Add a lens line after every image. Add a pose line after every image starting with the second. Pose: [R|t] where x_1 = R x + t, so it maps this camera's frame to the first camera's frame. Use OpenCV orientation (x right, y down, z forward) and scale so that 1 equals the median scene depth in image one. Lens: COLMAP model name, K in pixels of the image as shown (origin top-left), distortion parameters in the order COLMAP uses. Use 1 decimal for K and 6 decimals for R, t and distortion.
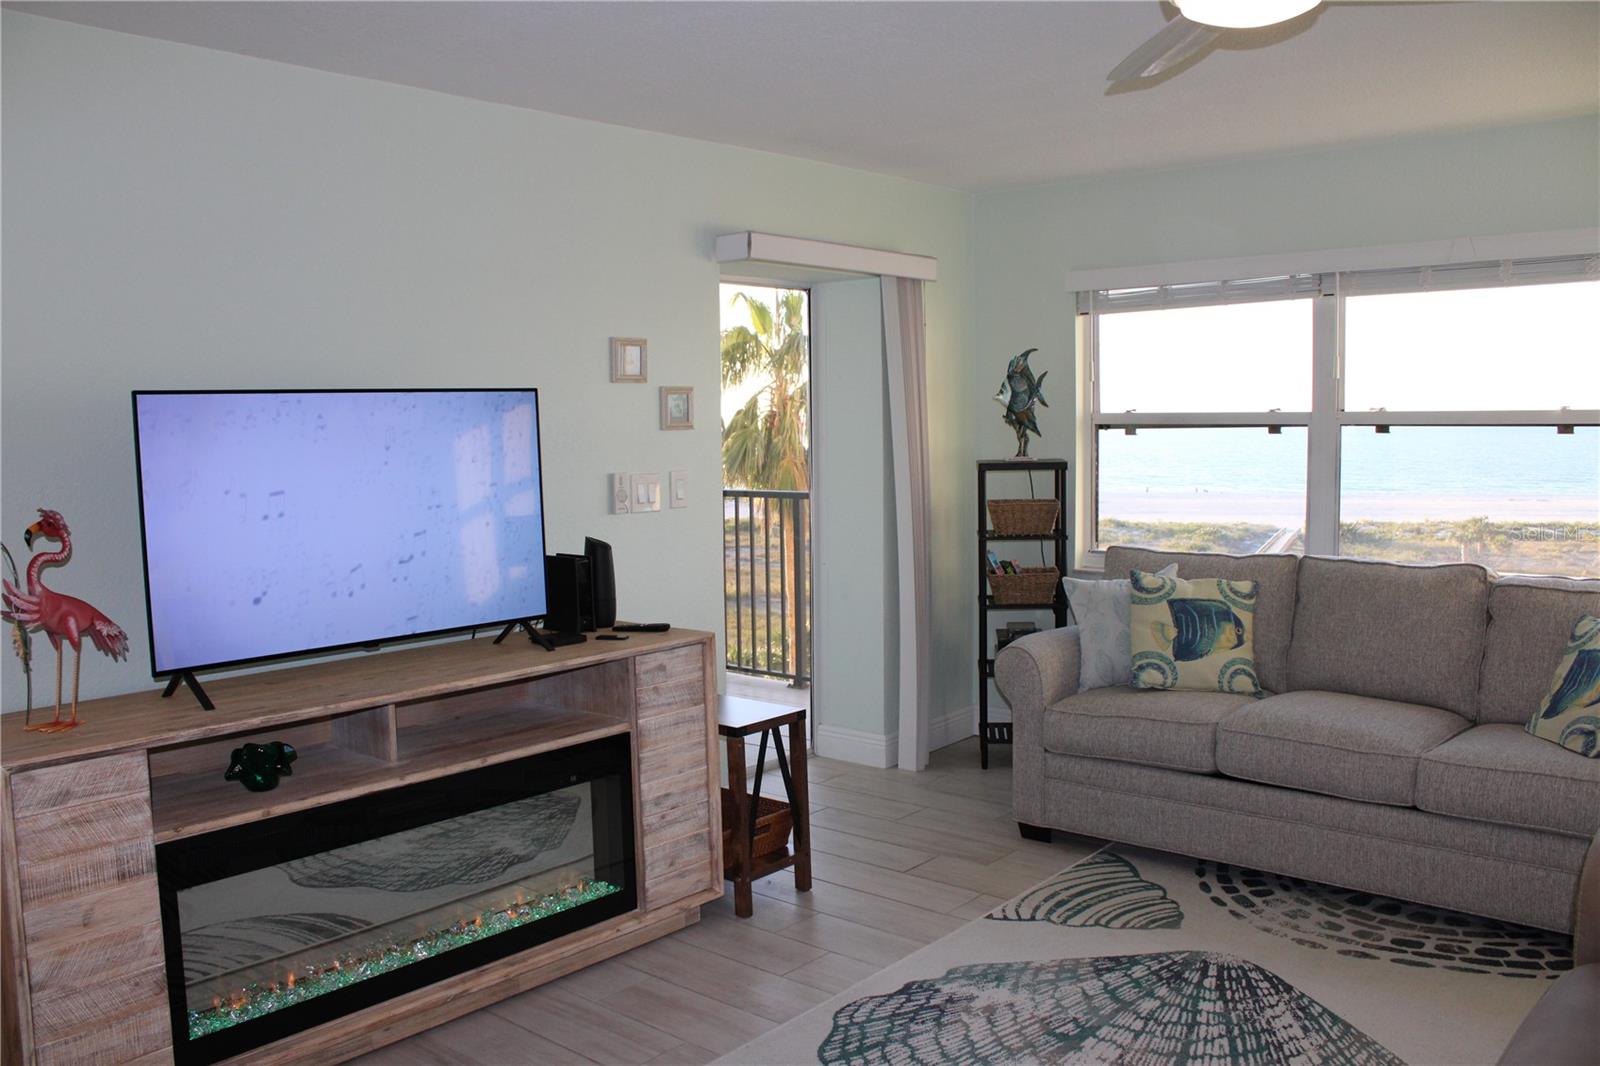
lens RADIAL K [[1337.8, 0, 790.6], [0, 1337.8, 545.6], [0, 0, 1]] dist [-0.157473, 0.150172]
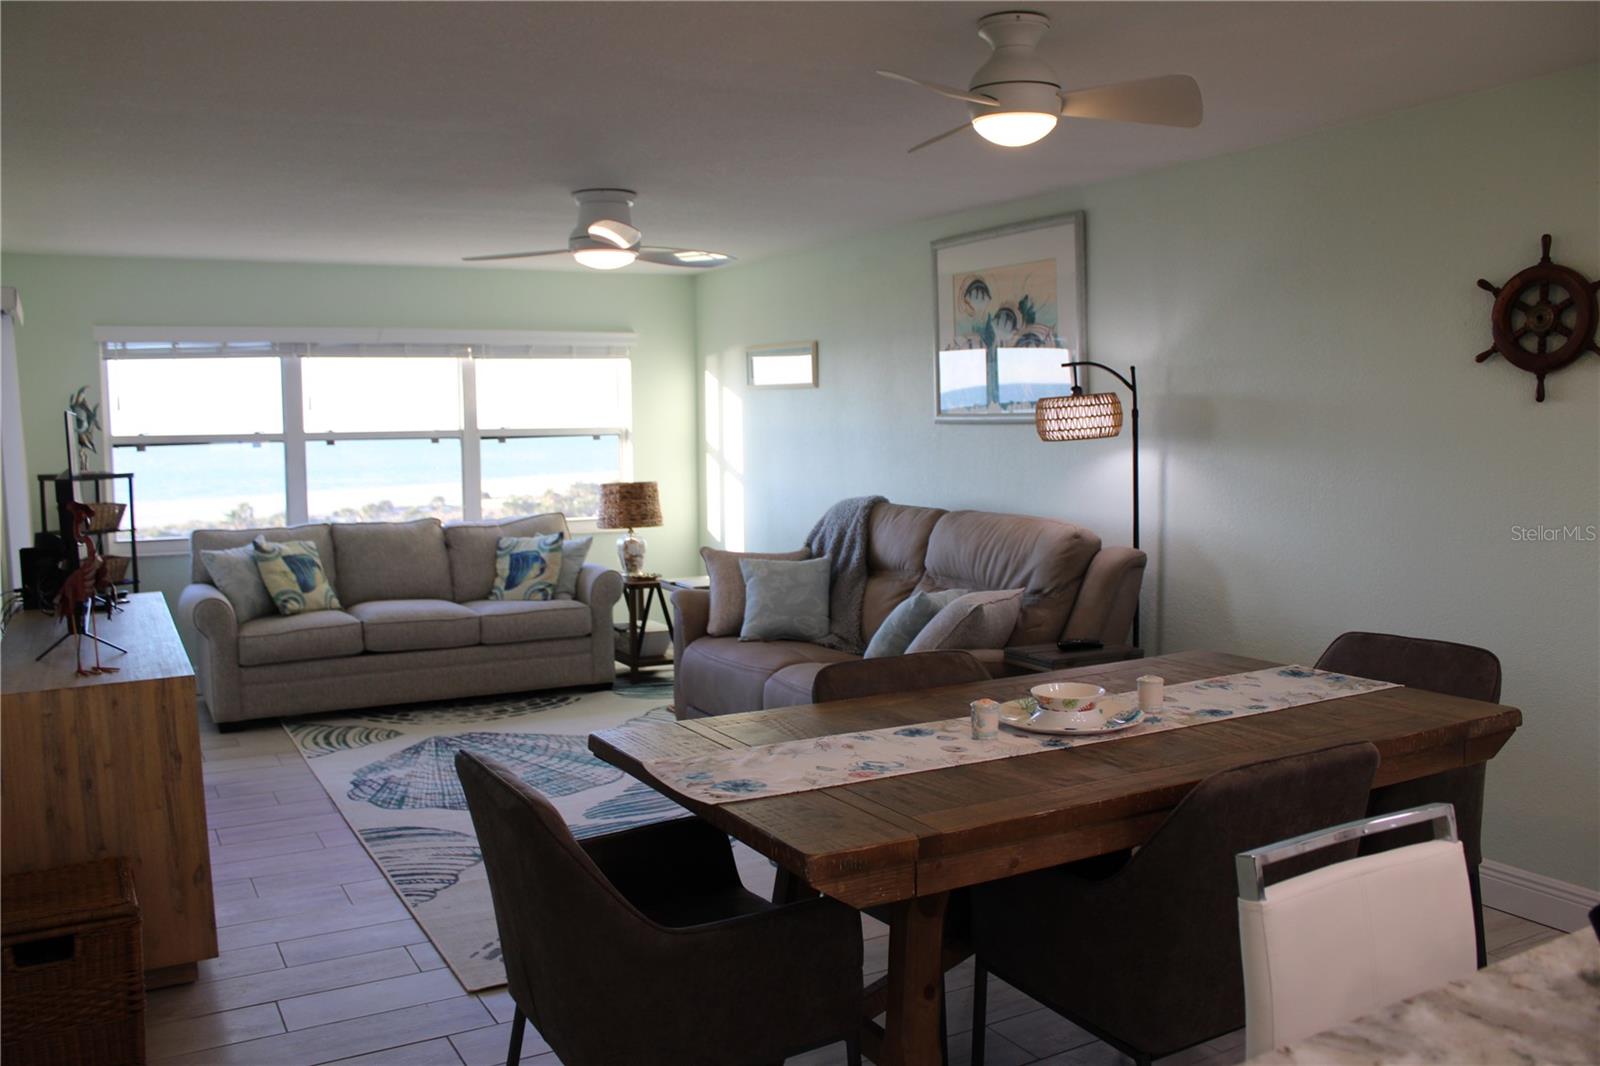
lens RADIAL K [[1337.8, 0, 794.0], [0, 1337.8, 535.0], [0, 0, 1]] dist [-0.157473, 0.150172]
pose [[0.339704, -0.069791, 0.937940, -0.999592], [0.094550, 0.994725, 0.039772, 0.013013], [-0.935768, 0.075171, 0.344511, -0.075895]]
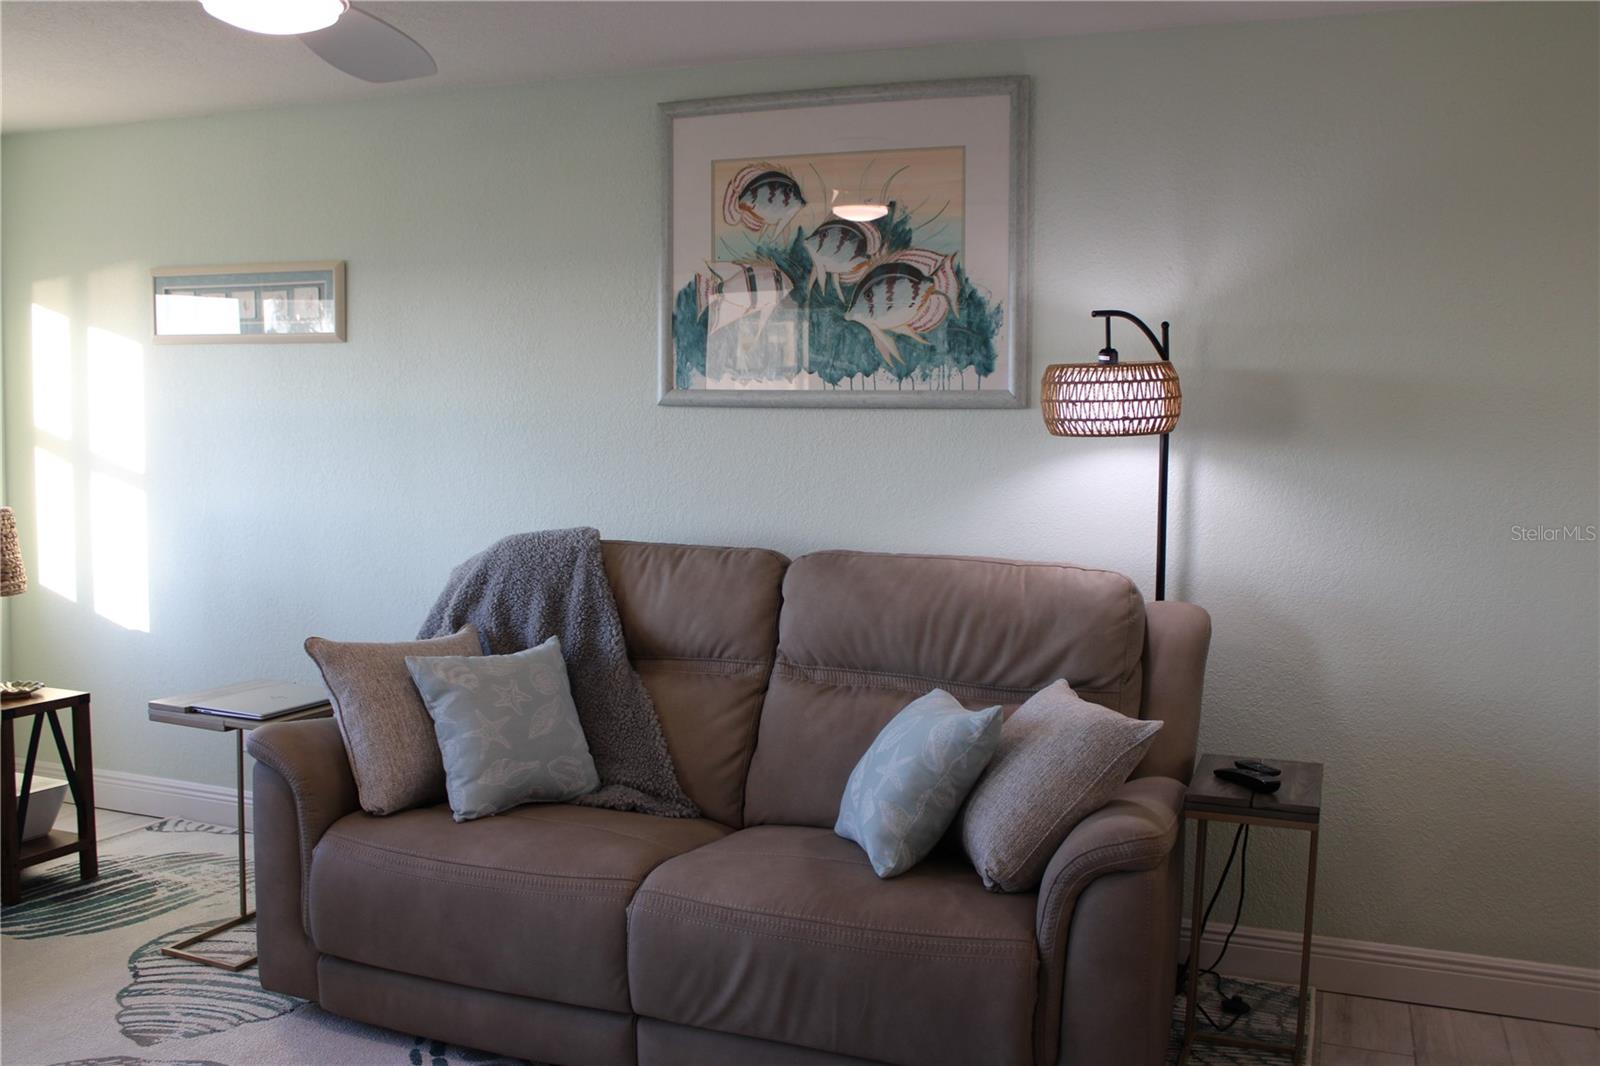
lens RADIAL K [[1434.2, 0, 809.5], [0, 1434.2, 533.1], [0, 0, 1]] dist [-0.099049, 0.036552]
pose [[-0.338531, -0.064591, 0.938736, -0.472859], [0.081620, 0.991865, 0.097681, -0.039007], [-0.937409, 0.109688, -0.330505, 0.534956]]
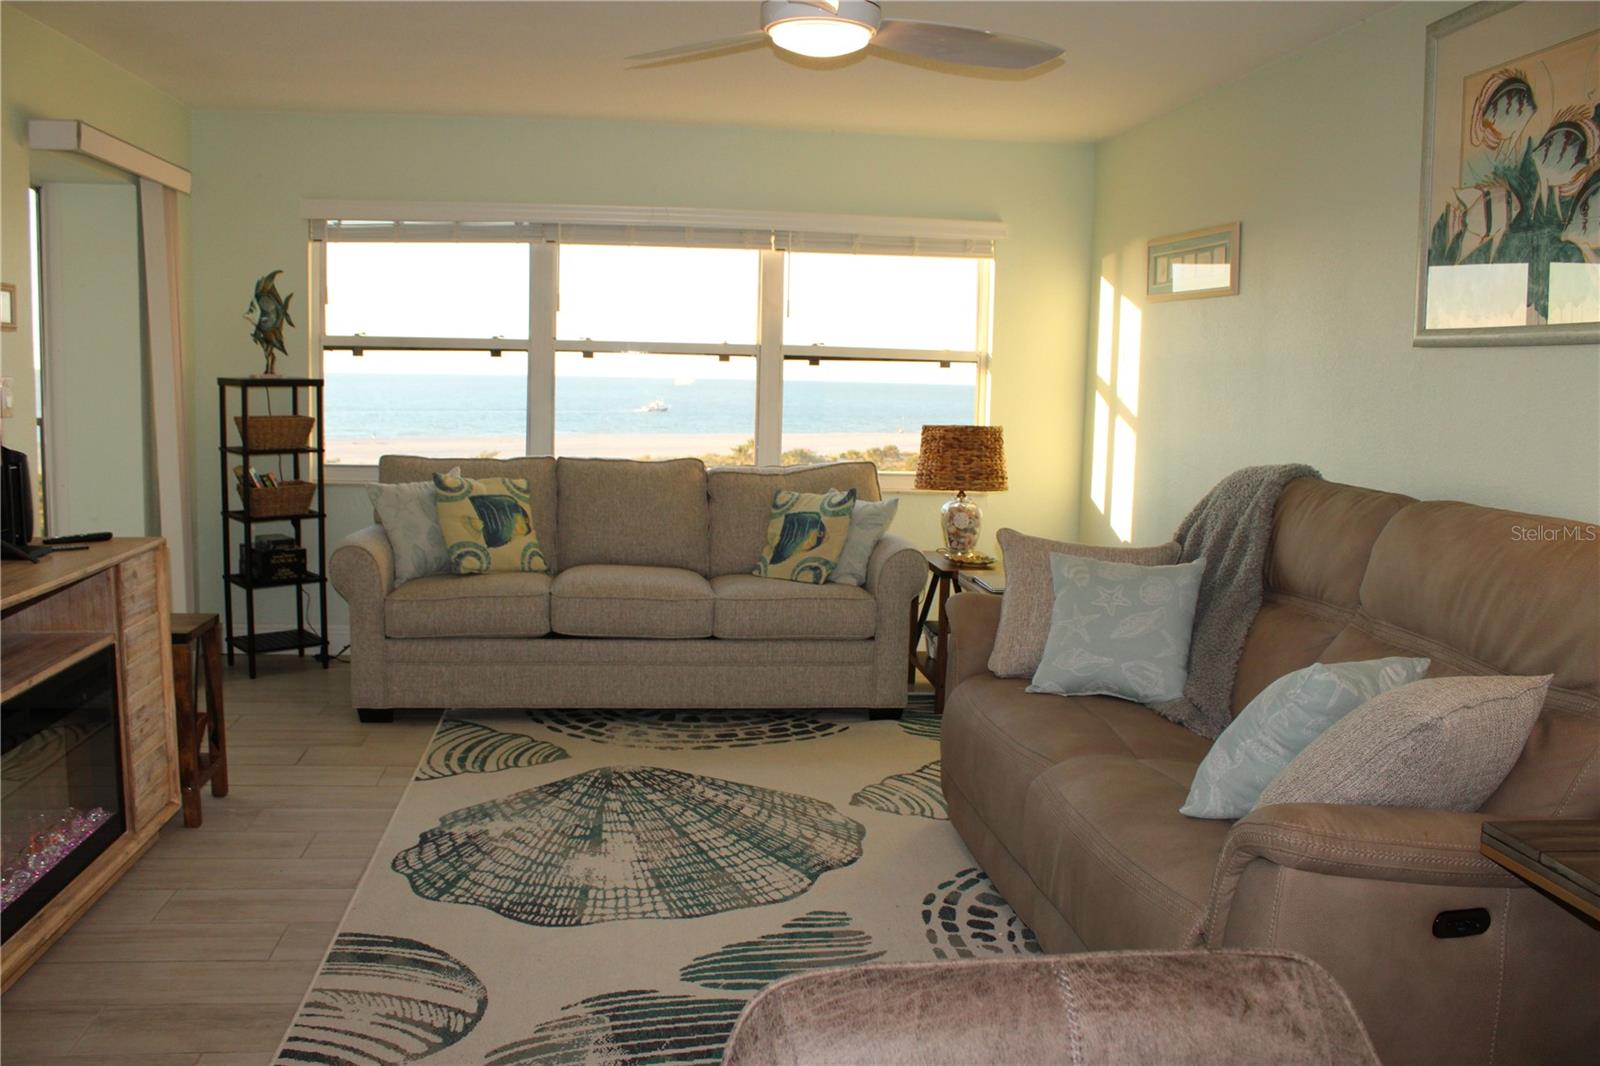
lens RADIAL K [[1337.8, 0, 790.3], [0, 1337.8, 530.7], [0, 0, 1]] dist [-0.157473, 0.150172]
pose [[0.669032, -0.057054, 0.741041, -0.416145], [0.034959, 0.998361, 0.045304, 0.030129], [-0.742411, -0.004404, 0.669930, 0.021715]]
